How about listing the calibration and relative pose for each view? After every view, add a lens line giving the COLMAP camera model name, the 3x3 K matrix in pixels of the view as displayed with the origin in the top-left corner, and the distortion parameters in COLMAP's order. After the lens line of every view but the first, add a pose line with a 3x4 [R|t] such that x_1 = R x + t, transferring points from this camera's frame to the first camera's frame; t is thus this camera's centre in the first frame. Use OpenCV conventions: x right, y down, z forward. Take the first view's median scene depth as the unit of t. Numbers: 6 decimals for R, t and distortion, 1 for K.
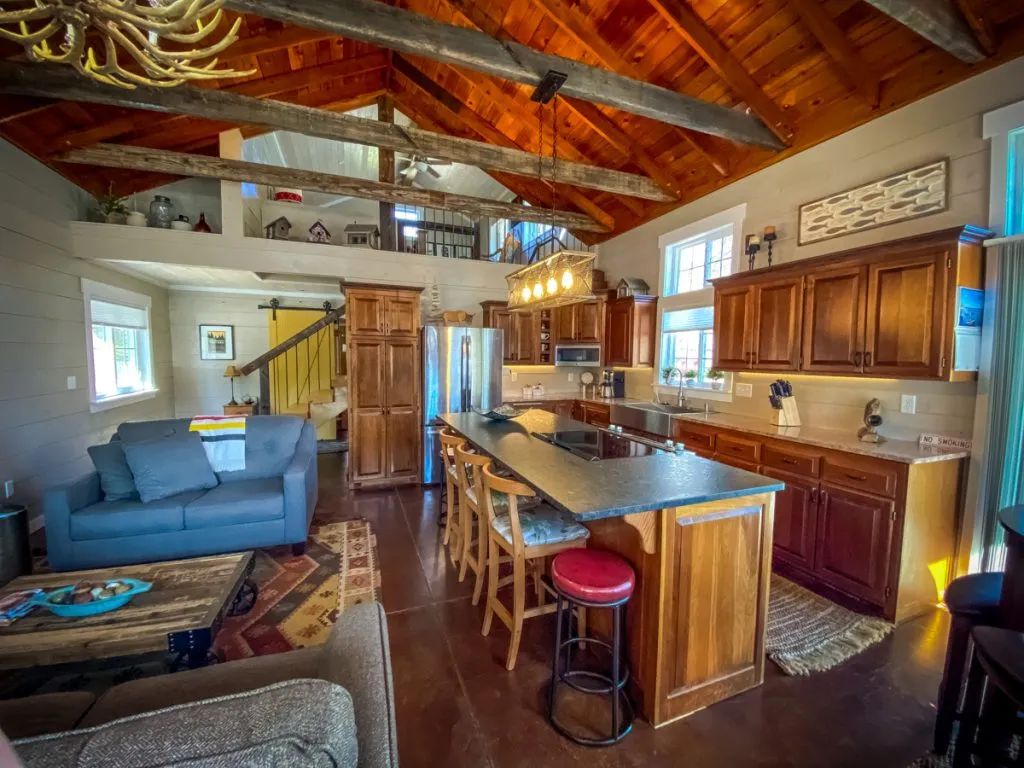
lens RADIAL K [[415.2, 0, 510.7], [0, 415.2, 384.9], [0, 0, 1]] dist [0.023853, -0.022443]
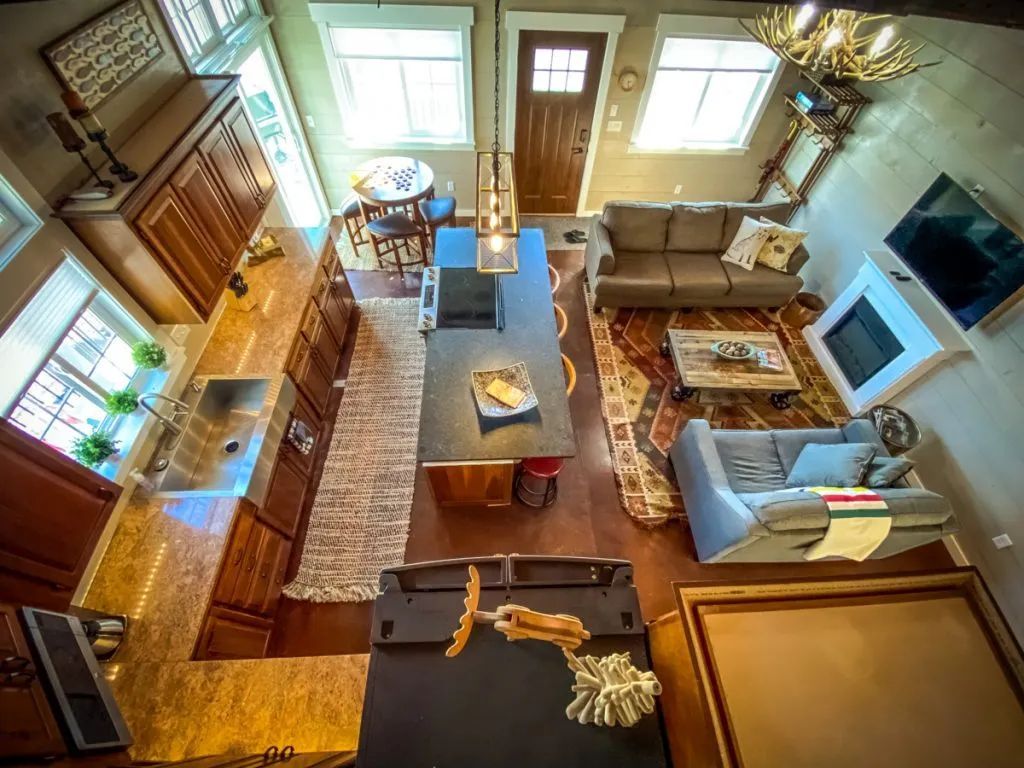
lens RADIAL K [[415.2, 0, 510.7], [0, 415.2, 384.9], [0, 0, 1]] dist [0.023853, -0.022443]
pose [[-0.944653, -0.287255, 0.158477, -0.144907], [-0.016609, 0.524313, 0.851364, -0.559717], [-0.327650, 0.801611, -0.500065, 1.199466]]
